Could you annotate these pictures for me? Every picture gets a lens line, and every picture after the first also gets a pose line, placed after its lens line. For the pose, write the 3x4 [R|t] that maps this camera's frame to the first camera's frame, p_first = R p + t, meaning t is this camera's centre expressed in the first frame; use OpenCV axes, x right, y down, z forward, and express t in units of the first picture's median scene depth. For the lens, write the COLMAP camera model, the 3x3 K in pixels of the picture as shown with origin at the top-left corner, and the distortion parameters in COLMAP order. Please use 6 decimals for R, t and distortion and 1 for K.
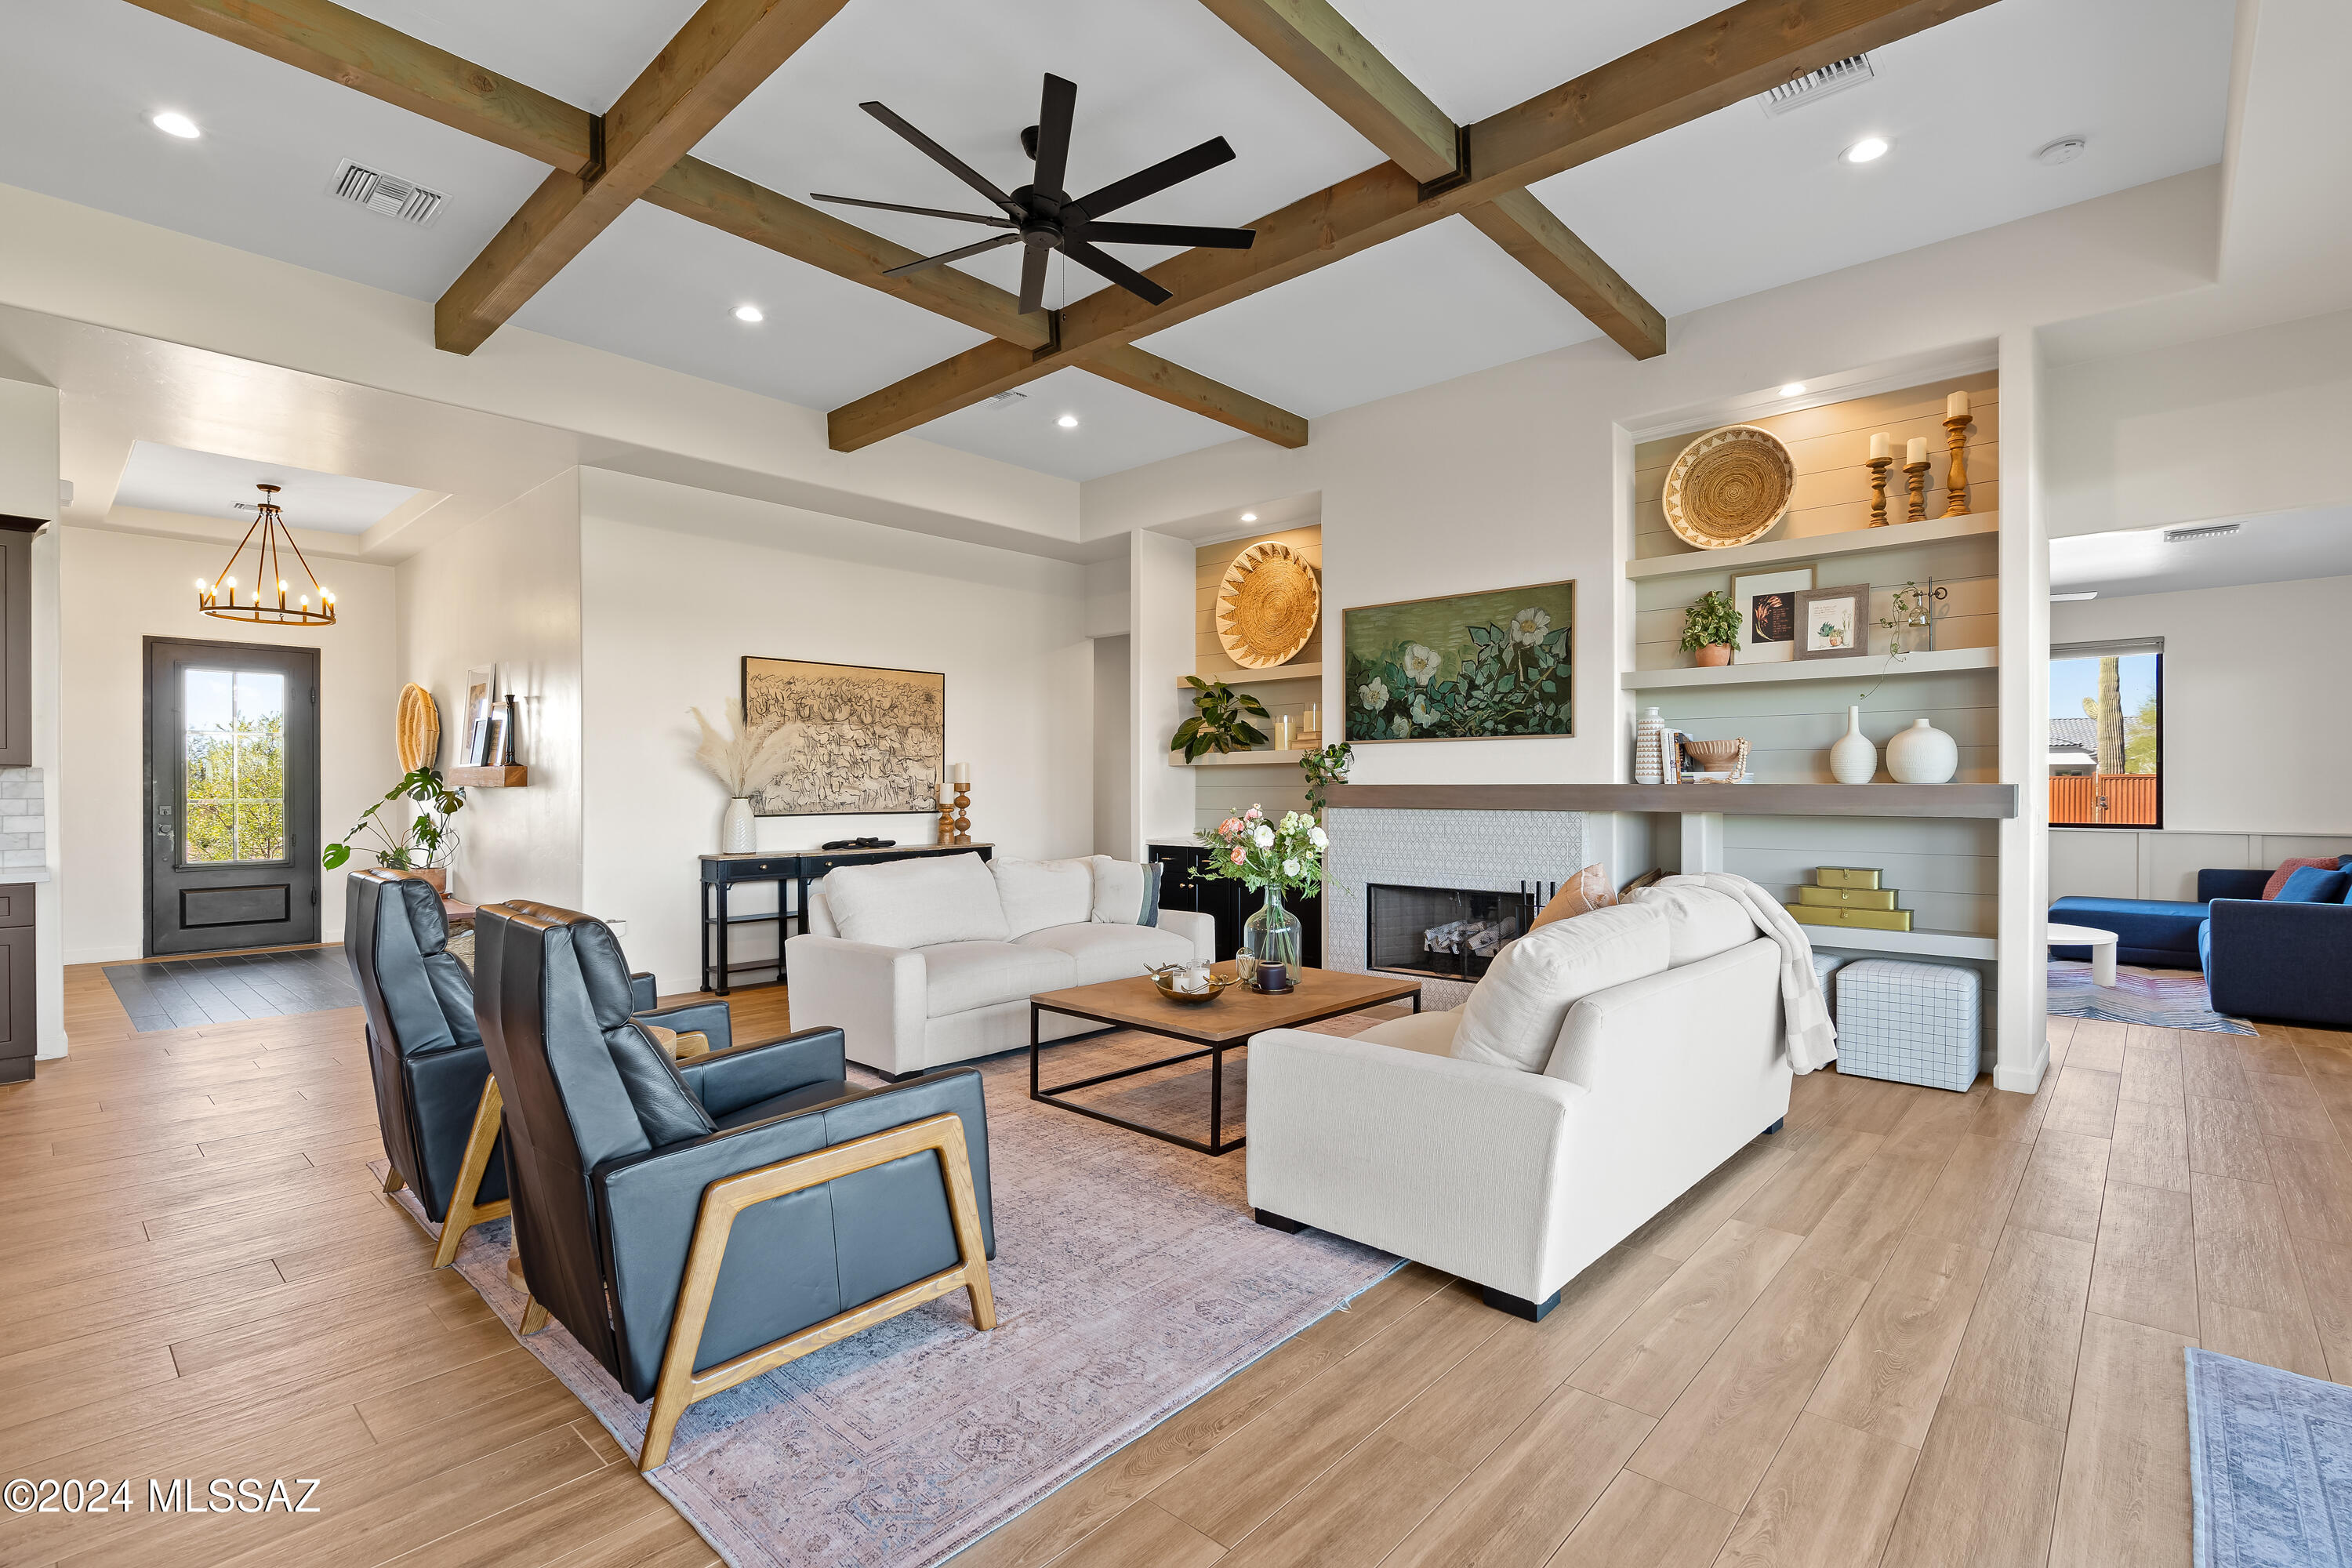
lens RADIAL K [[1081.0, 0, 1181.1], [0, 1081.0, 798.6], [0, 0, 1]] dist [-0.004544, 0.001725]
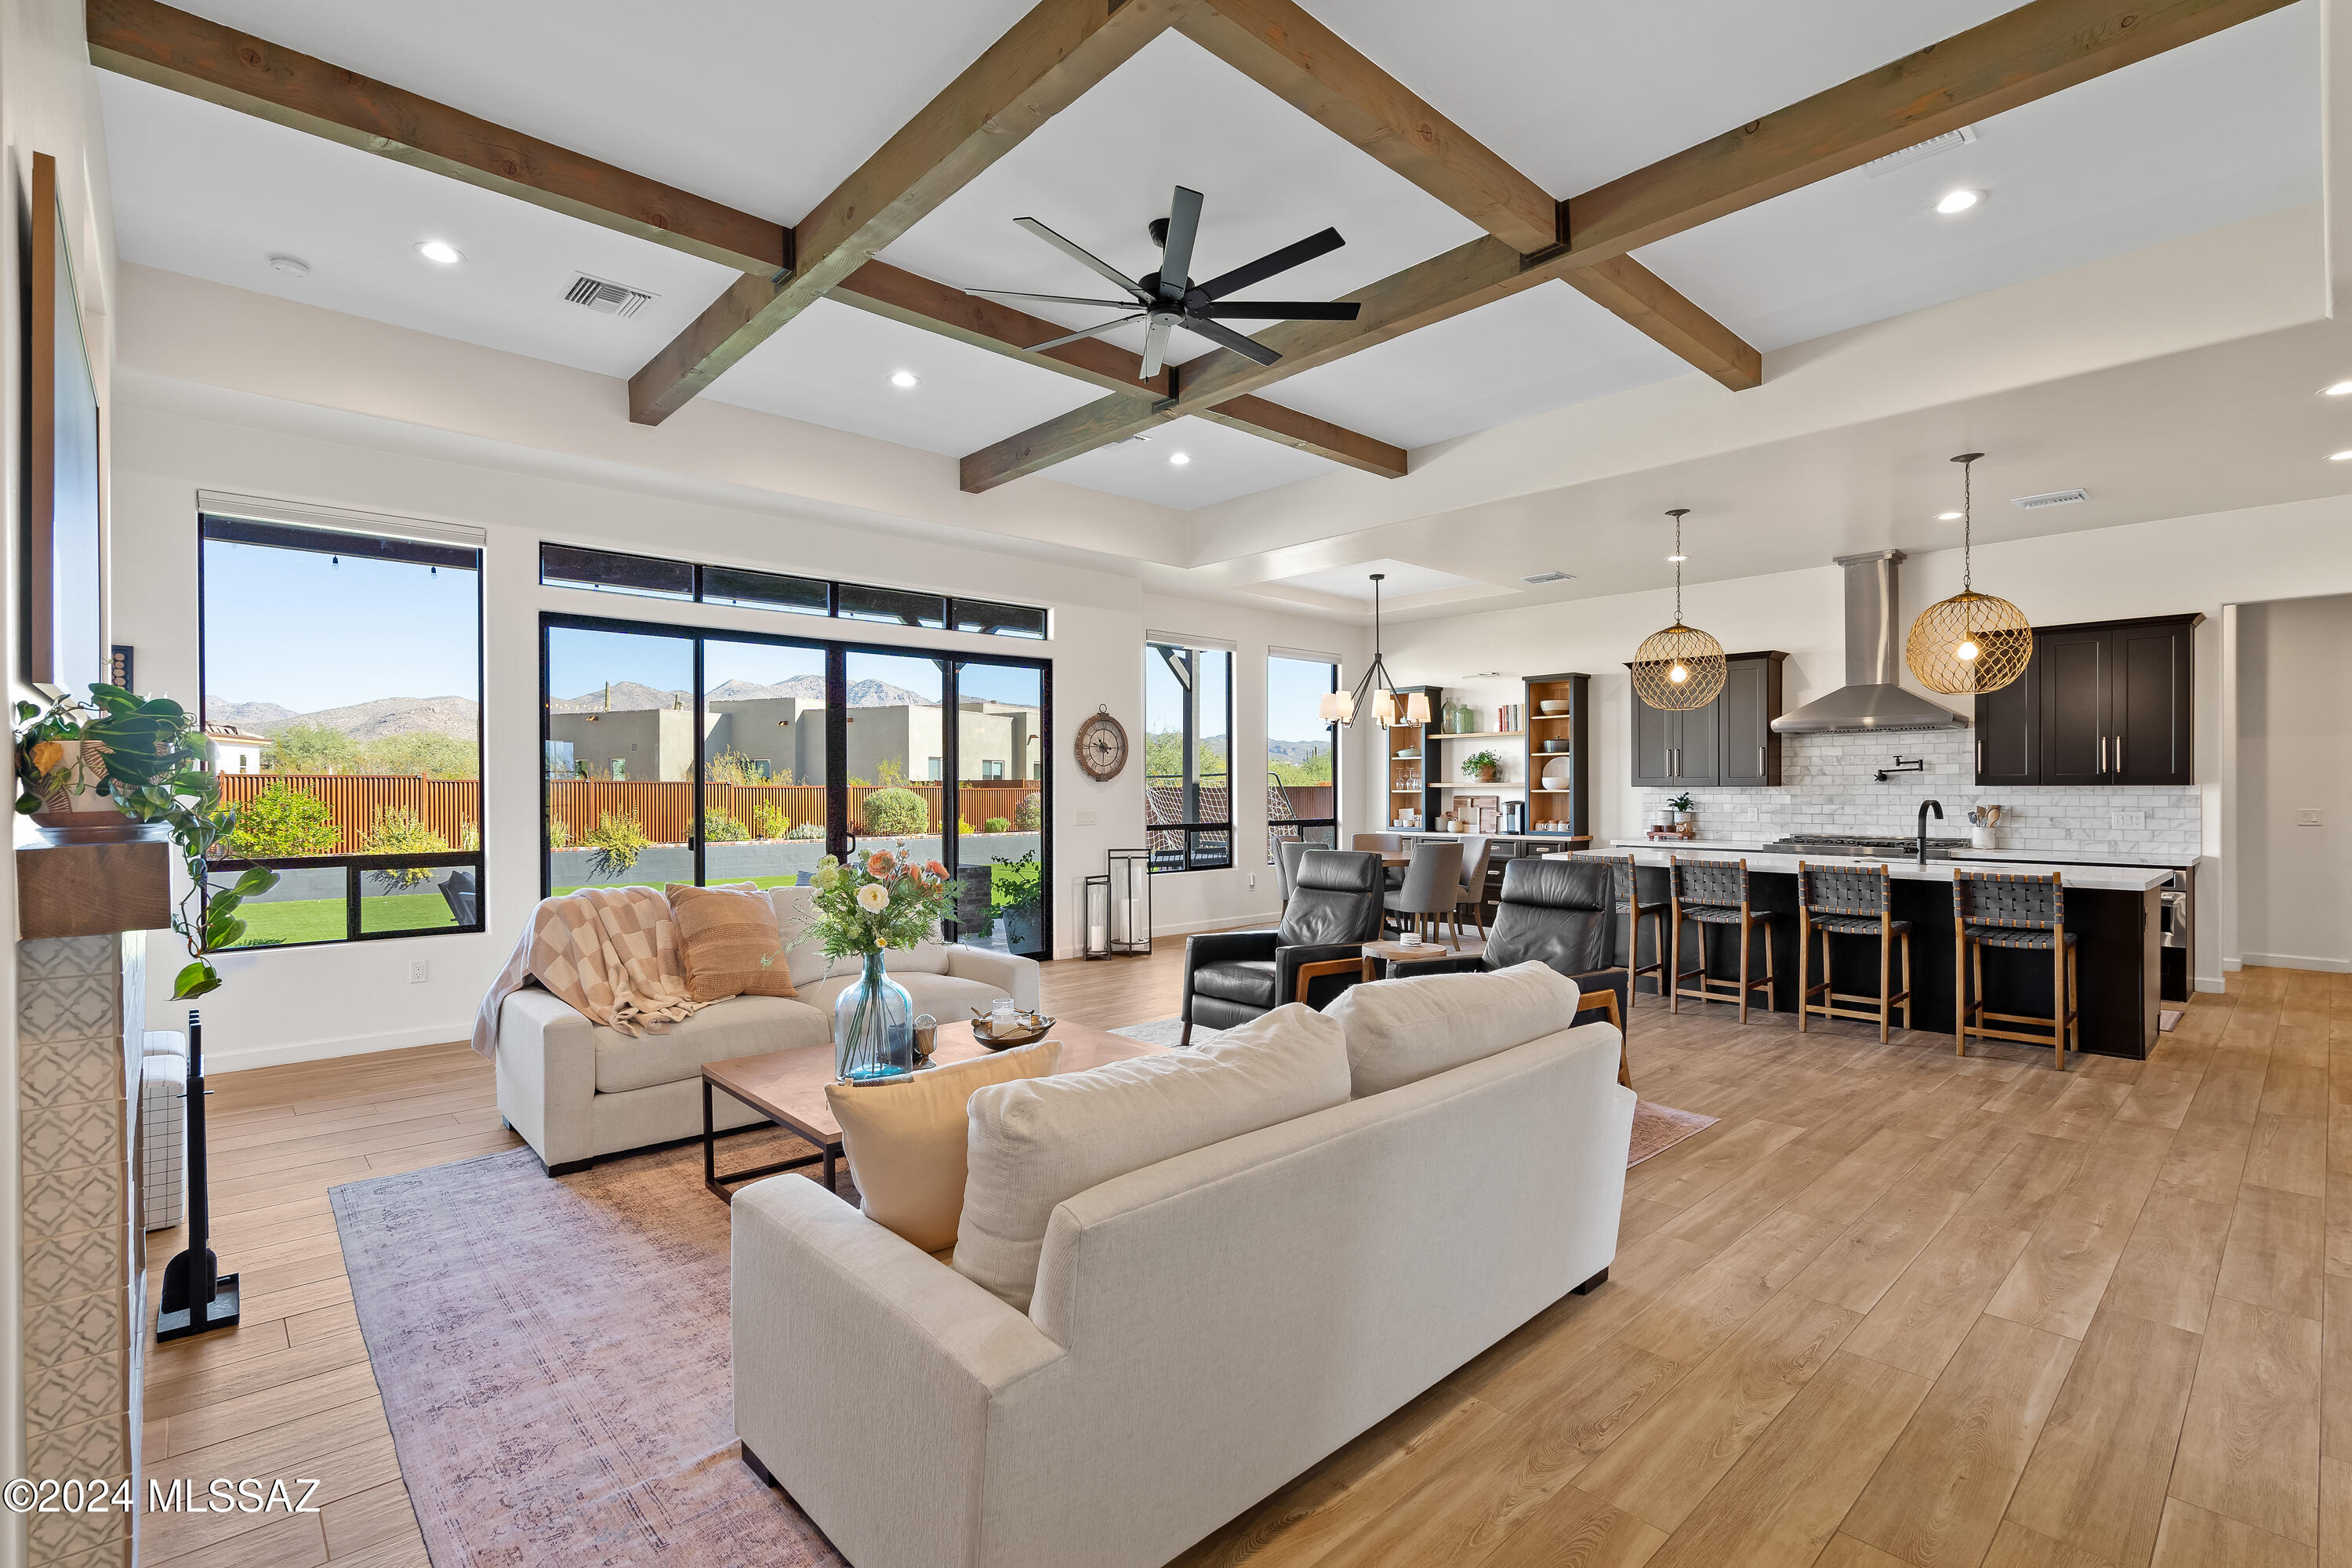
lens RADIAL K [[1073.2, 0, 1176.0], [0, 1073.2, 784.0], [0, 0, 1]] dist [-0.003953, 0.000367]
pose [[-0.996543, 0.004802, 0.082943, -0.133002], [0.005303, 0.999969, 0.005816, -0.028505], [-0.082912, 0.006235, -0.996537, 1.264471]]
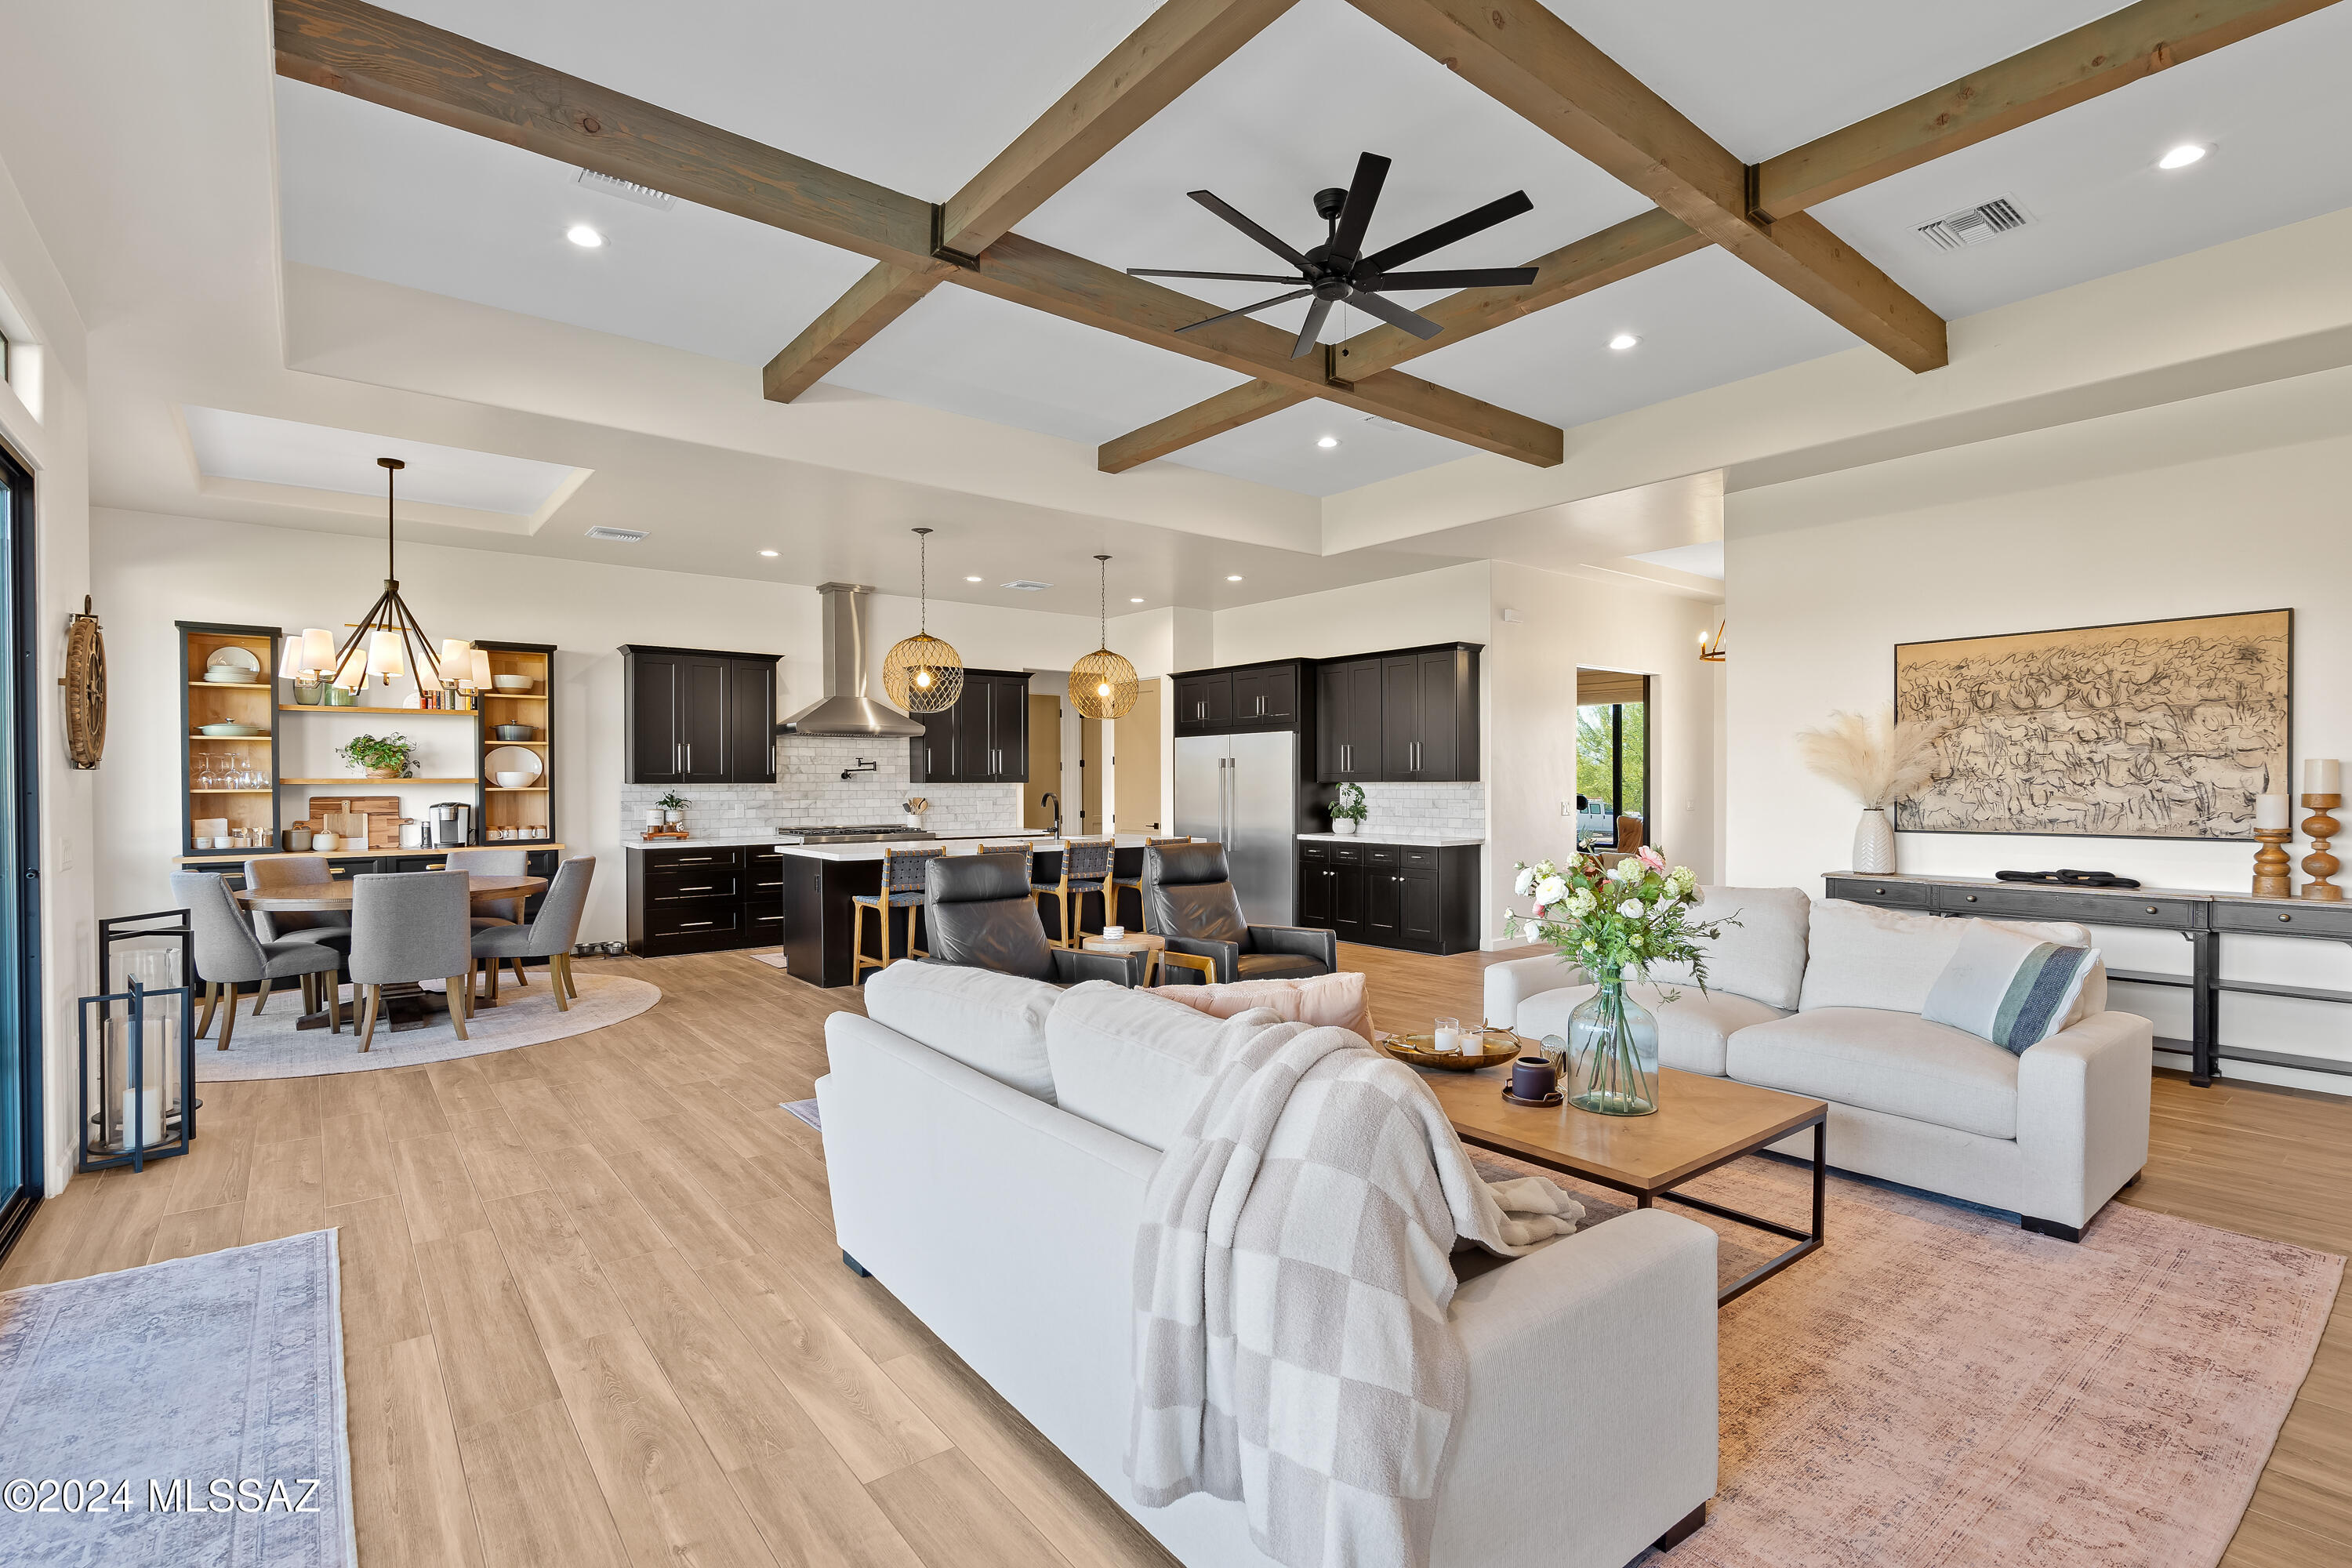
lens RADIAL K [[1091.5, 0, 1176.0], [0, 1091.5, 784.0], [0, 0, 1]] dist [-0.003090, -0.000089]
pose [[-0.158361, 0.003488, -0.987375, 0.582374], [-0.006476, 0.999969, 0.004571, -0.022816], [0.987360, 0.007118, -0.158334, 0.614666]]
